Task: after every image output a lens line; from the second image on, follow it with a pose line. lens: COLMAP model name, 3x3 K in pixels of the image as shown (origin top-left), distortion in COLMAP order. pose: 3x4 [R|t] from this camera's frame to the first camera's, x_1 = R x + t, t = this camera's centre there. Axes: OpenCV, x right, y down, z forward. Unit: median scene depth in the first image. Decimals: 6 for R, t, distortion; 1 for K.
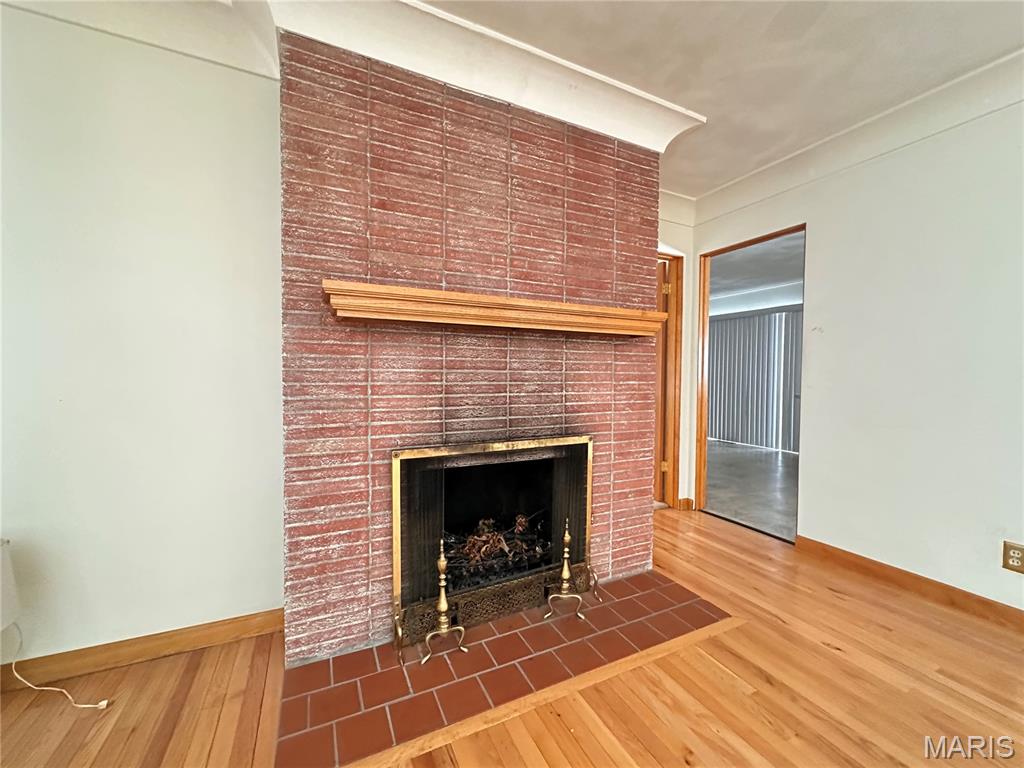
lens RADIAL K [[405.6, 0, 512.9], [0, 405.6, 382.7], [0, 0, 1]] dist [-0.000674, 0.000157]
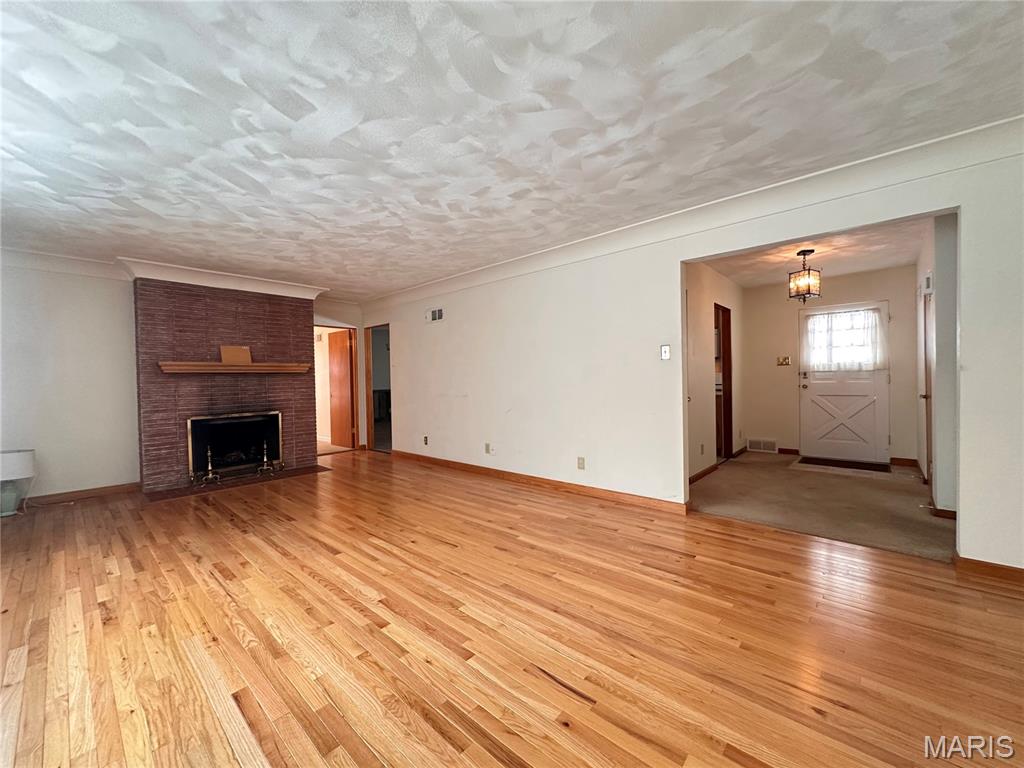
lens RADIAL K [[405.6, 0, 511.0], [0, 405.6, 382.8], [0, 0, 1]] dist [-0.000674, 0.000157]
pose [[0.928964, -0.030578, 0.368905, 0.692898], [0.036771, 0.999276, -0.009768, 0.033708], [-0.368340, 0.022639, 0.929416, -2.234019]]
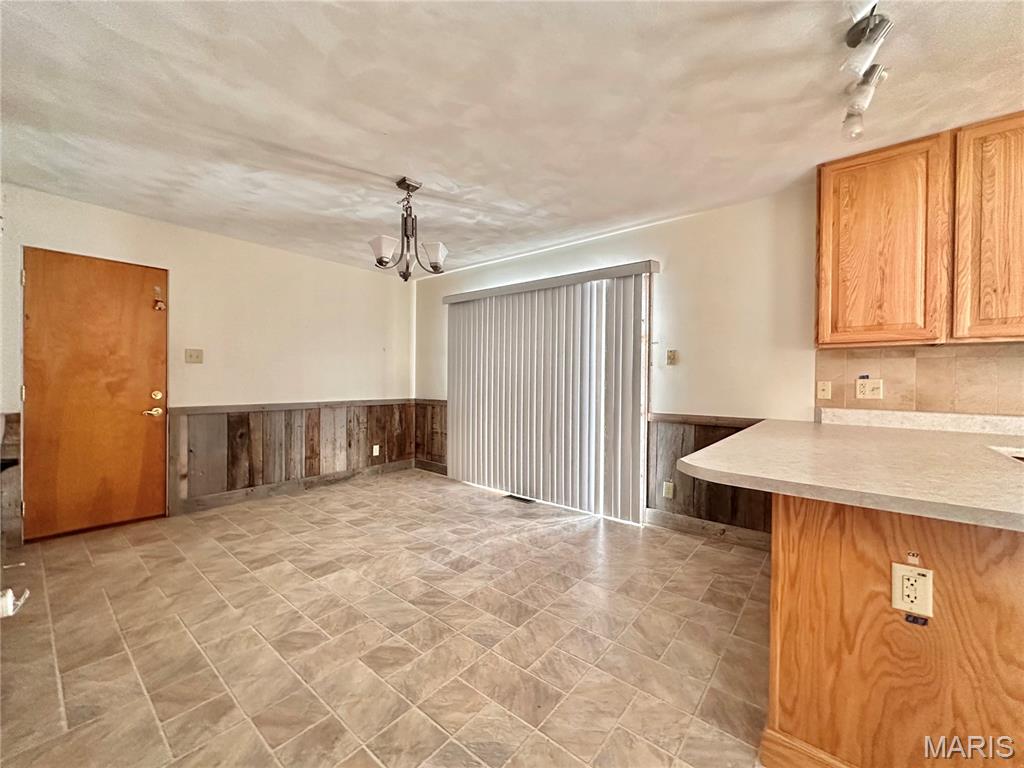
lens RADIAL K [[405.6, 0, 511.4], [0, 405.6, 379.1], [0, 0, 1]] dist [-0.000674, 0.000157]
pose [[0.910955, -0.002861, 0.412495, 1.013905], [0.010275, 0.999823, -0.015758, -0.076940], [-0.412377, 0.018593, 0.910823, 1.748171]]
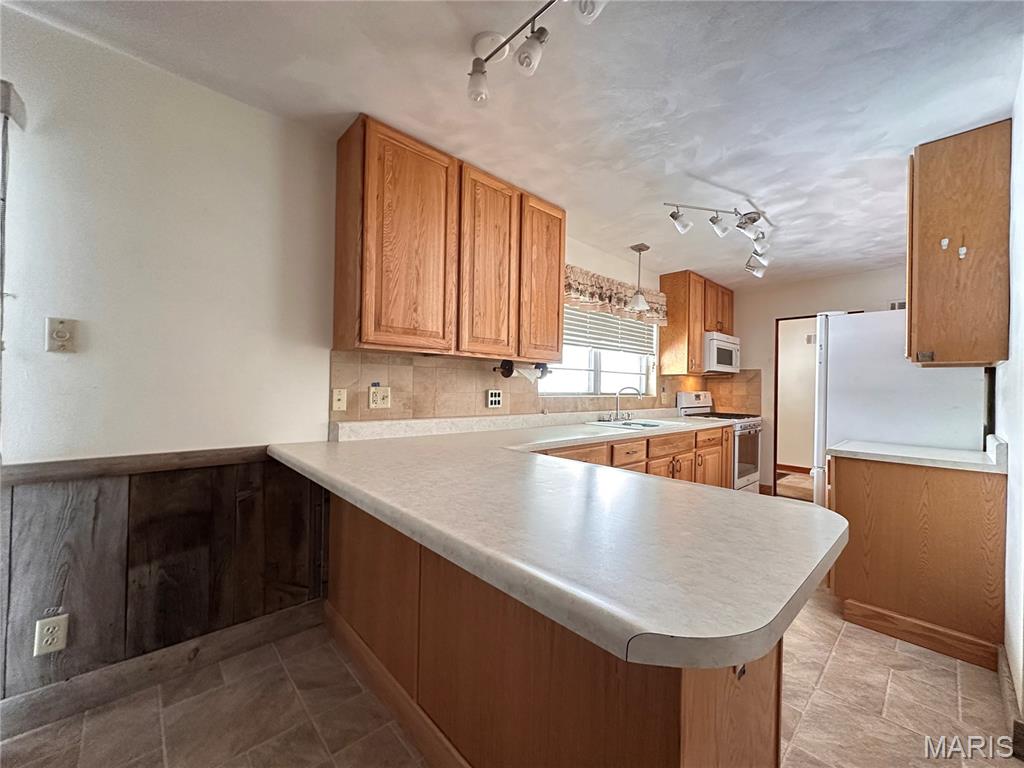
lens RADIAL K [[405.6, 0, 515.9], [0, 405.6, 385.4], [0, 0, 1]] dist [-0.000674, 0.000157]
pose [[-0.286863, -0.011422, 0.957903, 1.368023], [-0.002312, 0.999934, 0.011231, -0.105281], [-0.957969, 0.001007, -0.286871, 2.455723]]
